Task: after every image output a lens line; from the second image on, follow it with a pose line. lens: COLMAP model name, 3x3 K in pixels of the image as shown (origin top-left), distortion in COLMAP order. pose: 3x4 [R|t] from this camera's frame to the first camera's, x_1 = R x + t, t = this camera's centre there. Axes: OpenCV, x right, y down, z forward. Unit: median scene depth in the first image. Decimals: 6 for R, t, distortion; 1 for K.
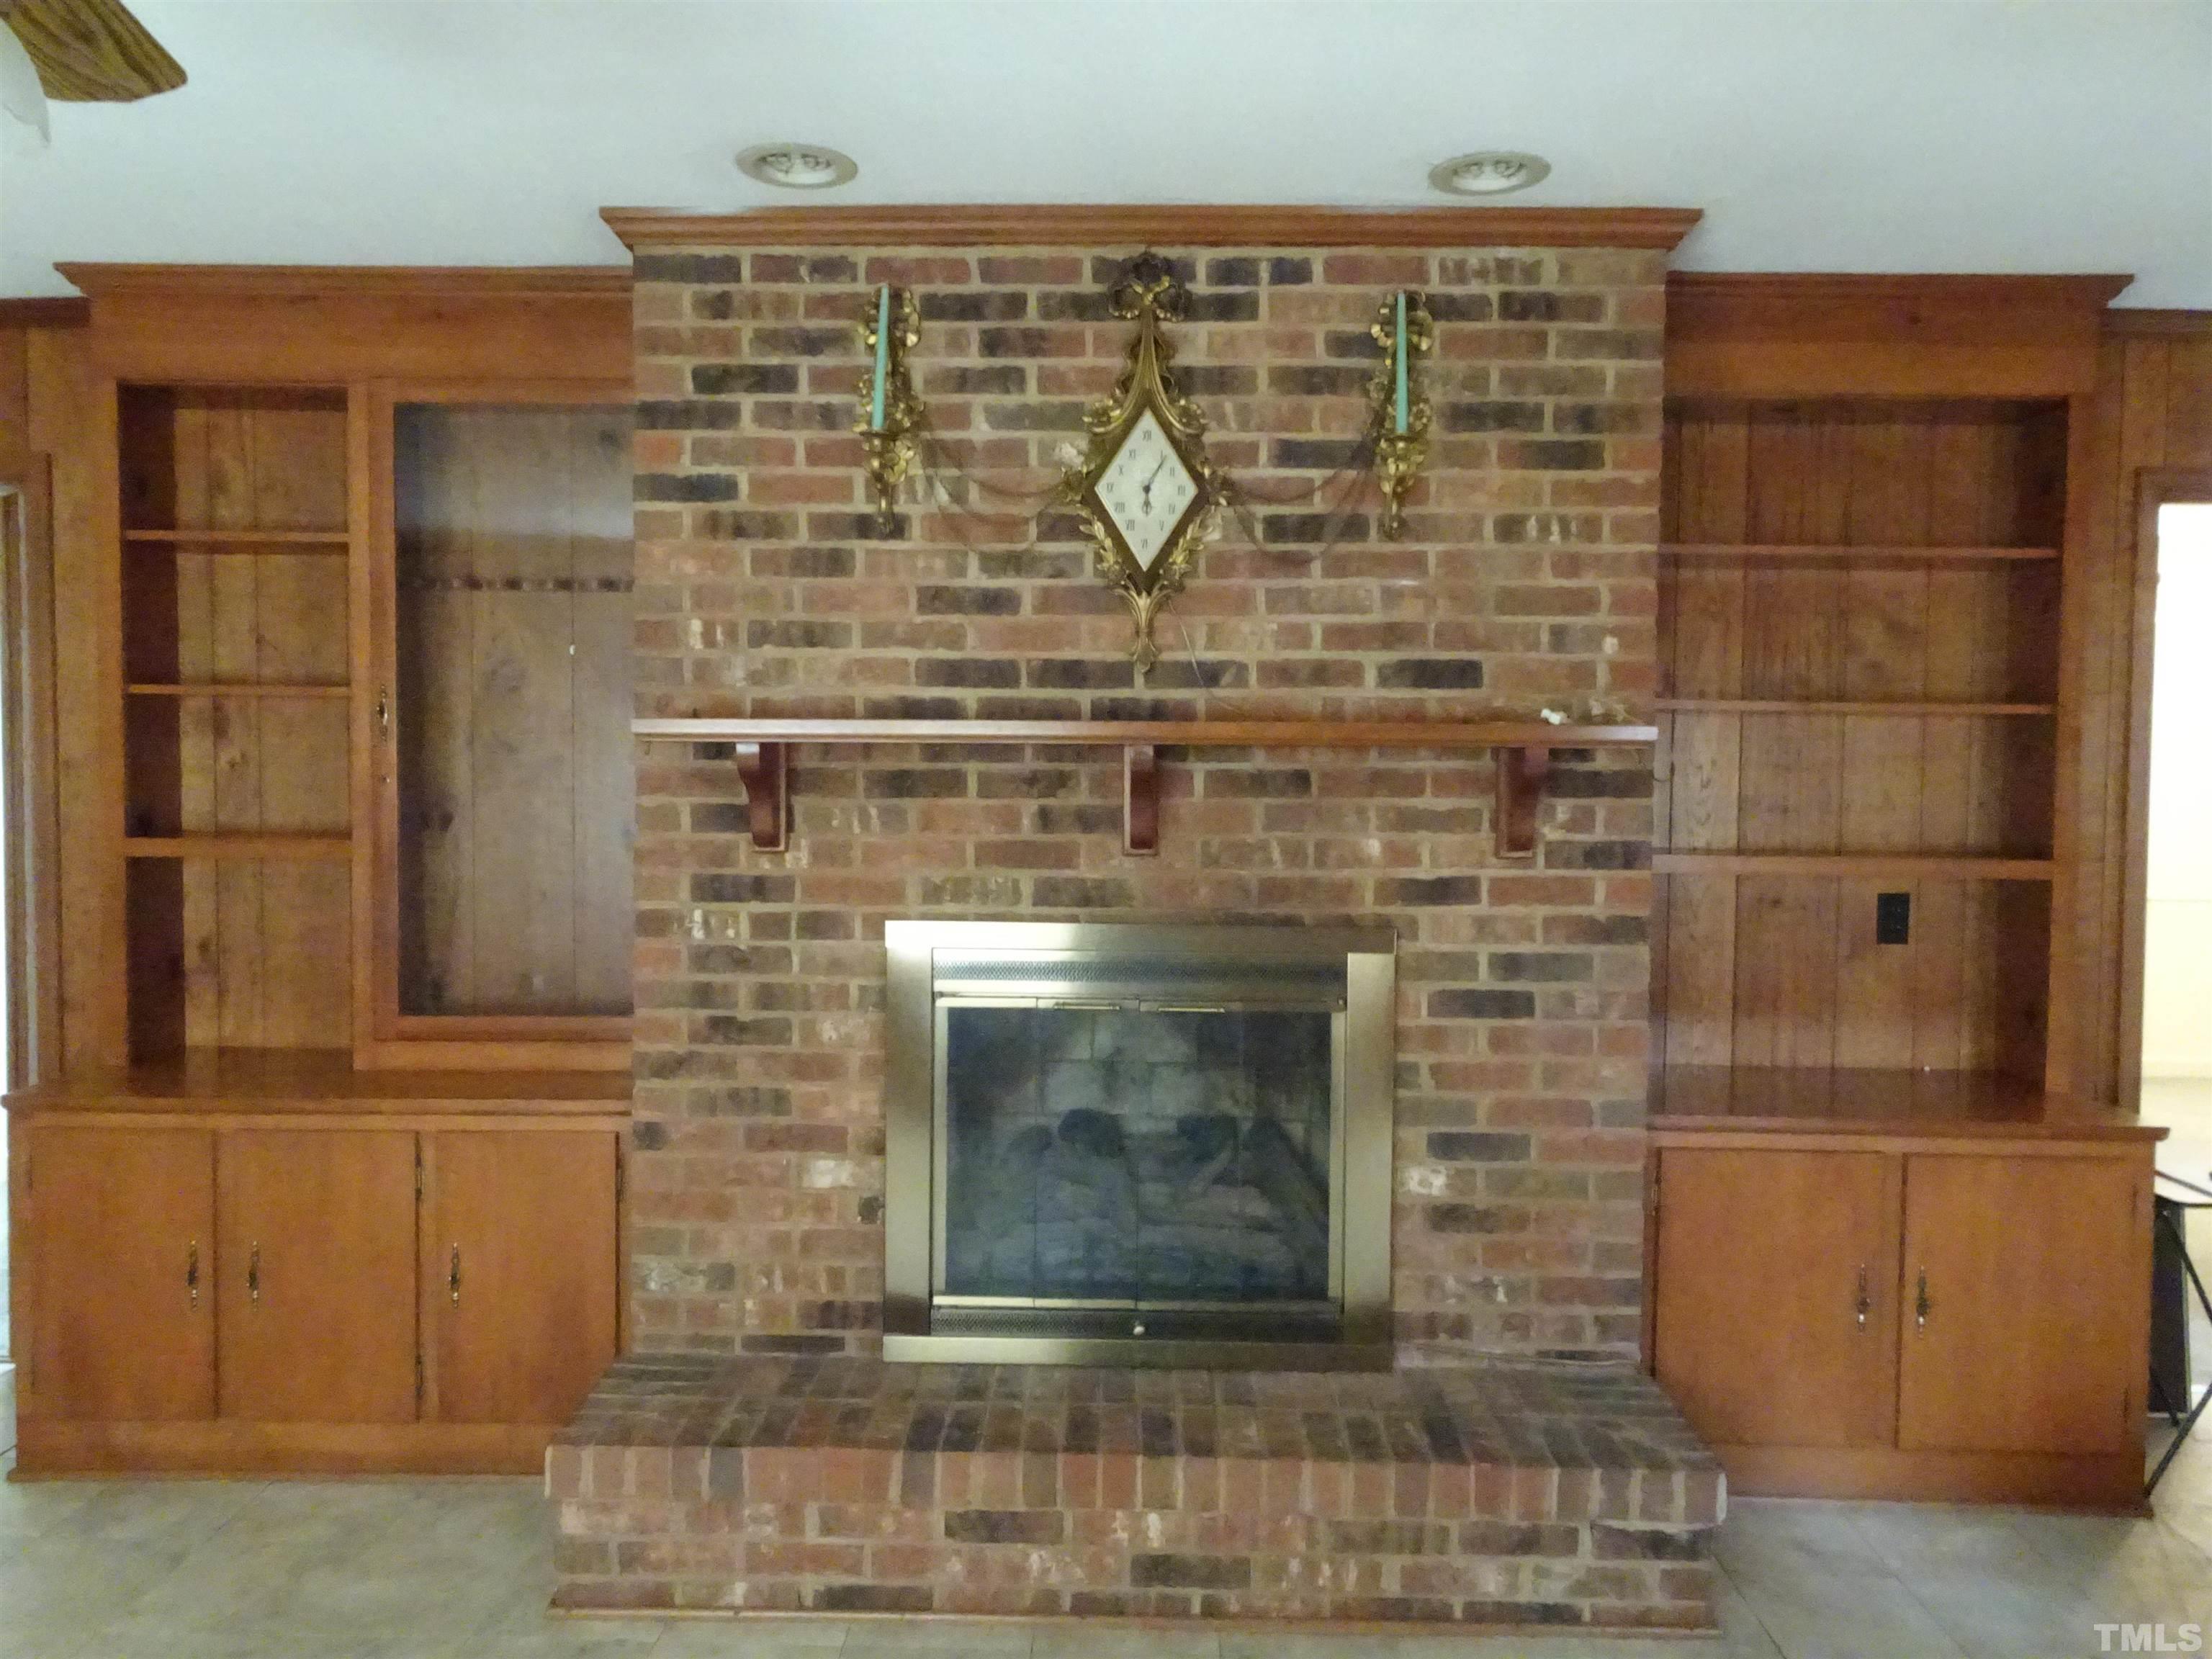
lens RADIAL K [[1598.2, 0, 1102.0], [0, 1598.2, 814.5], [0, 0, 1]] dist [0.014408, 0.003880]
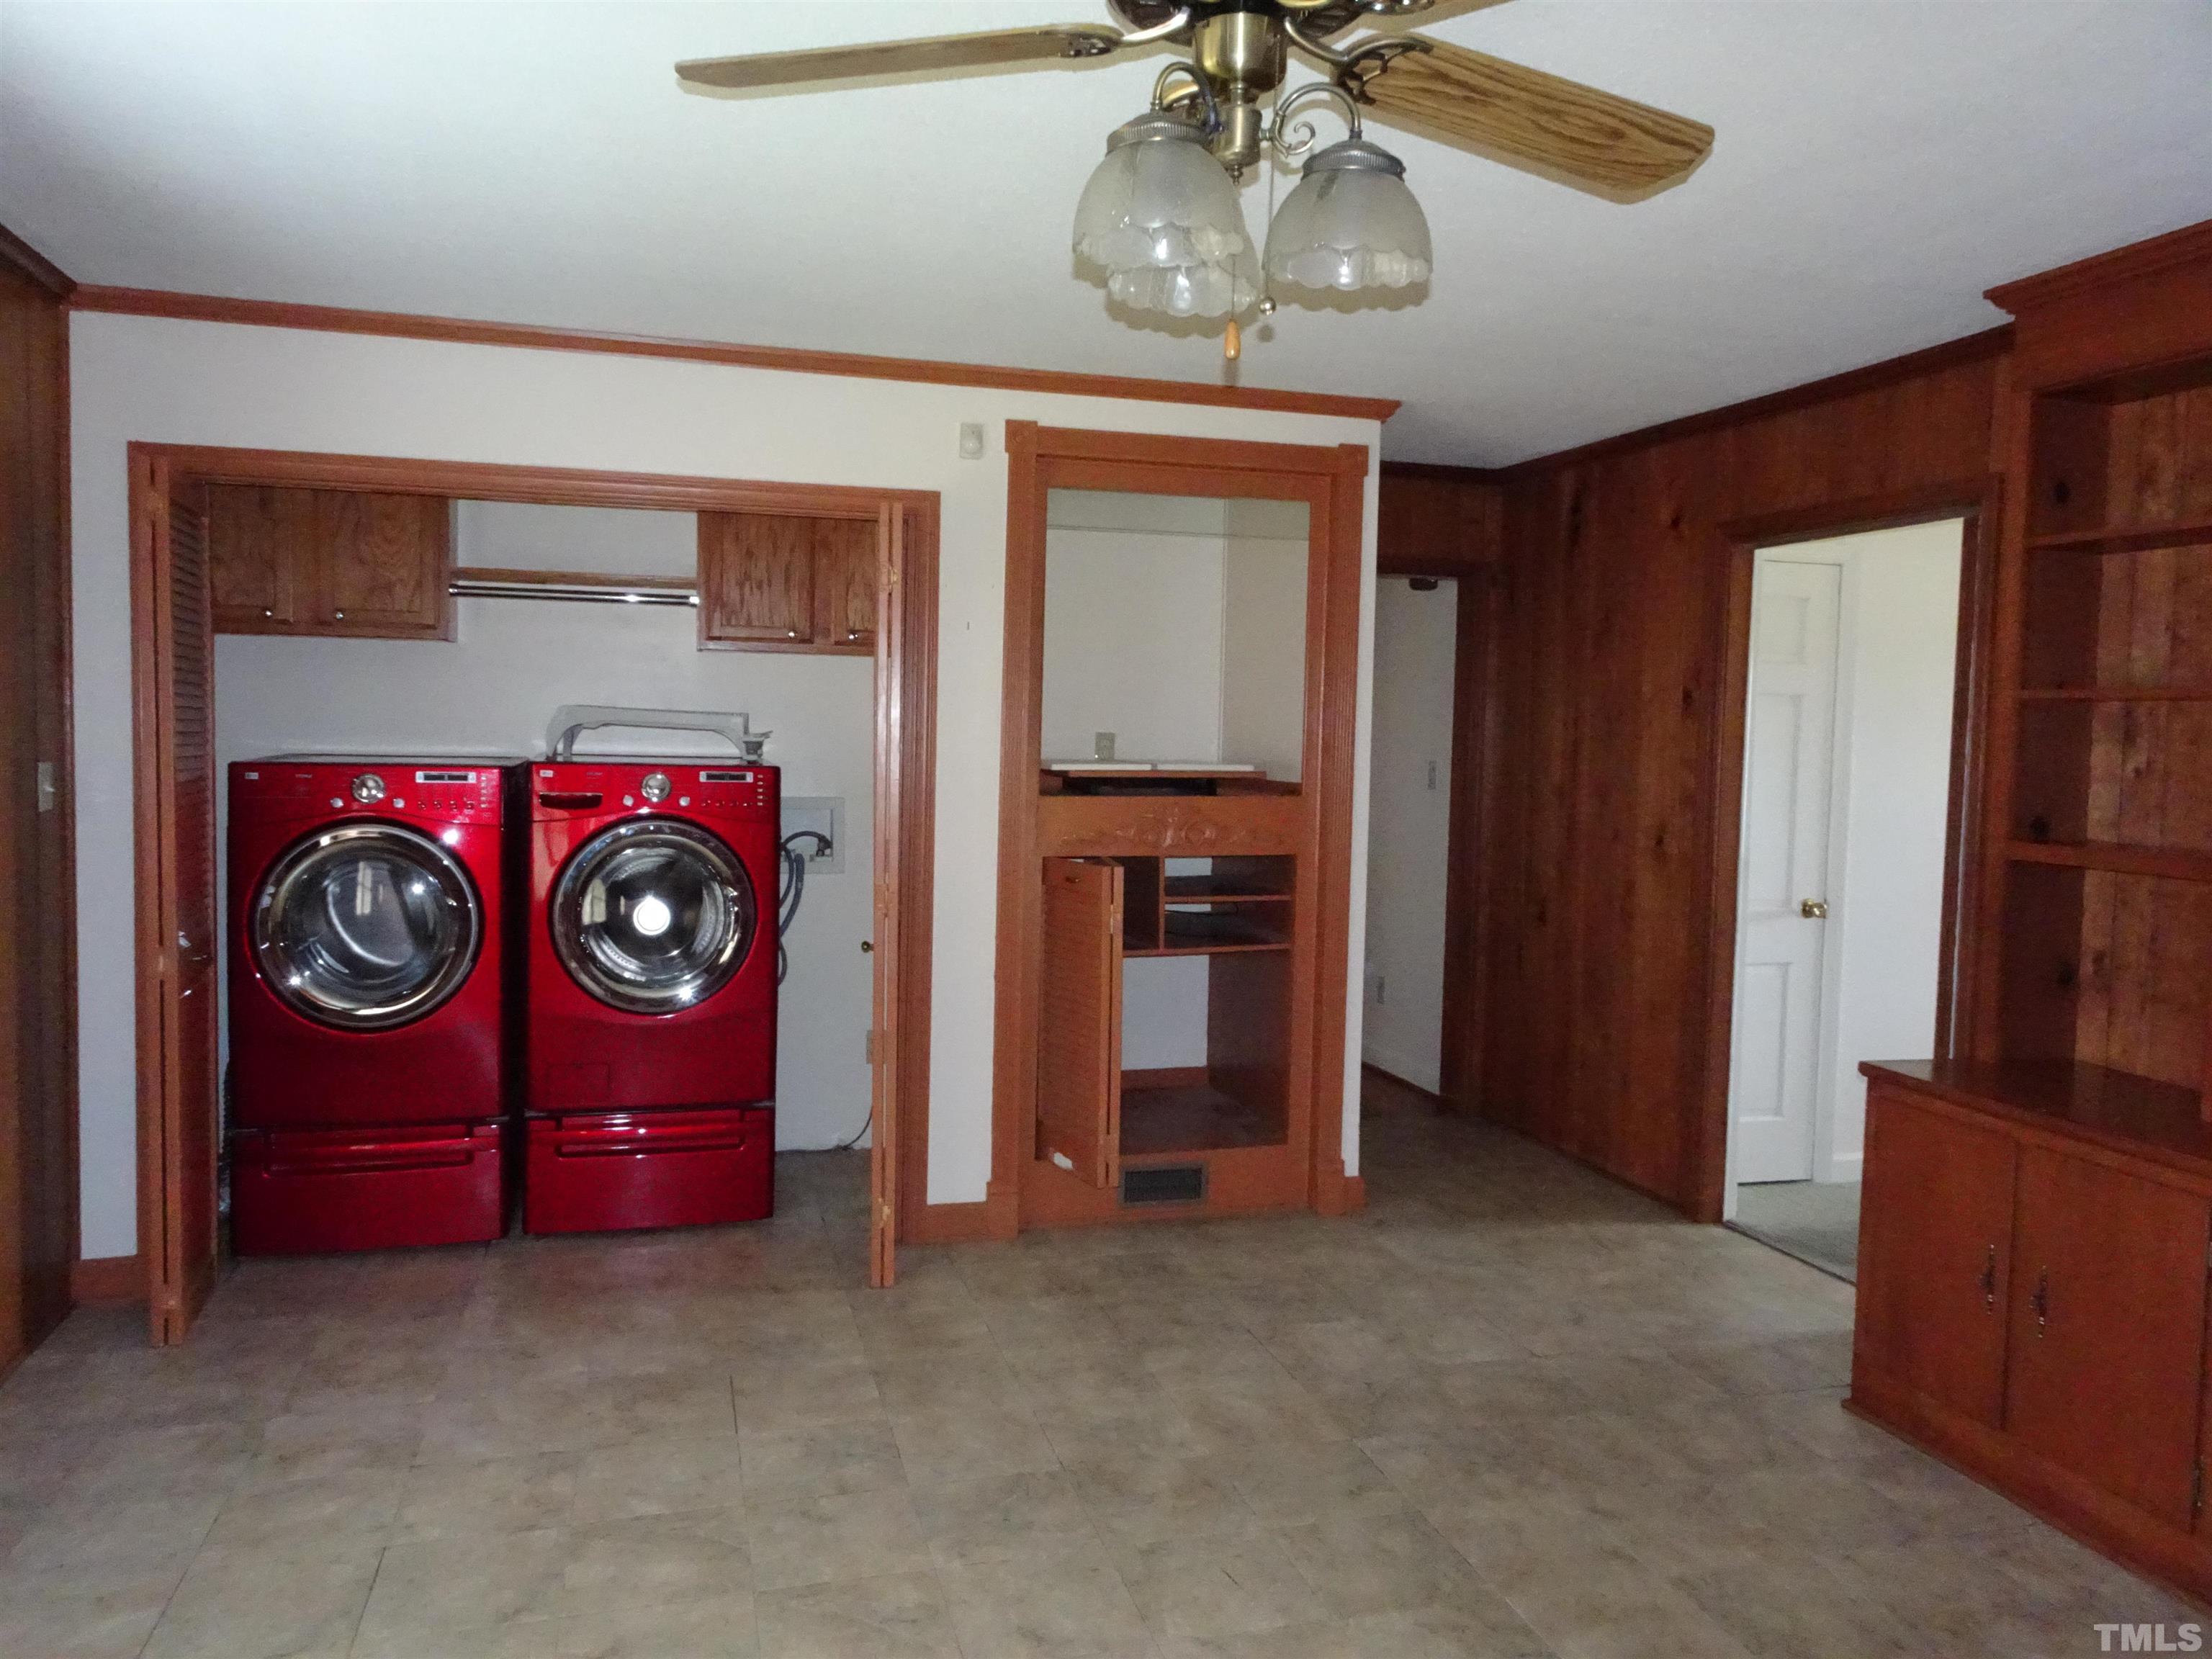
lens RADIAL K [[1598.2, 0, 1109.3], [0, 1598.2, 816.1], [0, 0, 1]] dist [0.014408, 0.003880]
pose [[0.296391, 0.049737, -0.953771, 0.222290], [-0.059147, 0.997682, 0.033647, -0.002227], [0.953234, 0.046440, 0.298645, 0.173136]]
